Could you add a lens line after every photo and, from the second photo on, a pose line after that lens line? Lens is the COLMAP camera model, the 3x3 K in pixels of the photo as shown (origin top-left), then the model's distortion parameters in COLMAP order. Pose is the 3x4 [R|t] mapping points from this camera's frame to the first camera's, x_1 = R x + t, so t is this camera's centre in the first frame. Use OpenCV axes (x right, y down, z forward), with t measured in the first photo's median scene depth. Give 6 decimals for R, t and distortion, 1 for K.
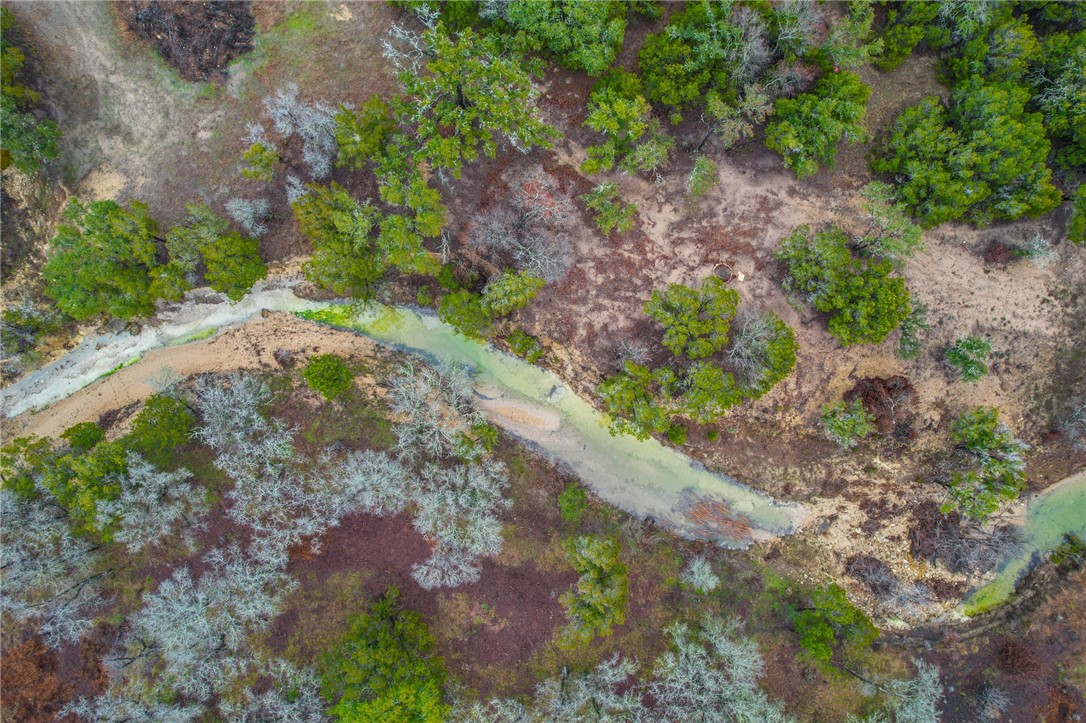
lens RADIAL K [[691.2, 0, 543.0], [0, 691.2, 361.5], [0, 0, 1]] dist [-0.076343, 0.069719]
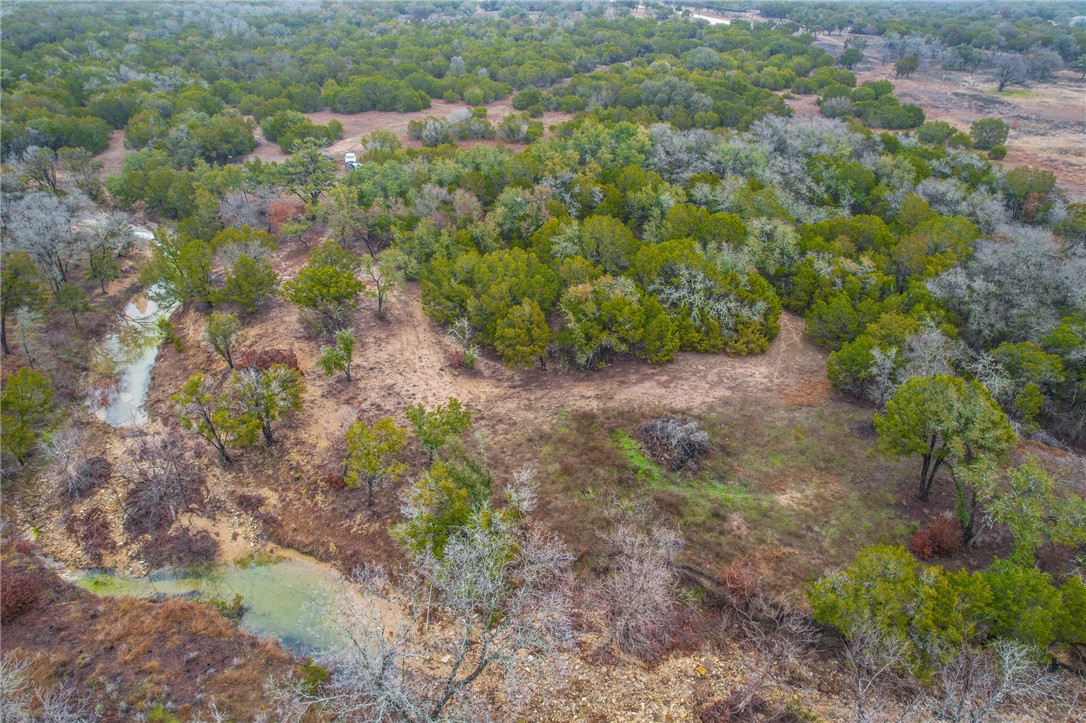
lens RADIAL K [[691.2, 0, 543.0], [0, 691.2, 361.5], [0, 0, 1]] dist [-0.076343, 0.069719]
pose [[0.711651, 0.340126, -0.614709, 1.358675], [-0.701770, 0.384945, -0.599447, 0.365665], [0.032741, 0.857981, 0.512637, 0.454446]]
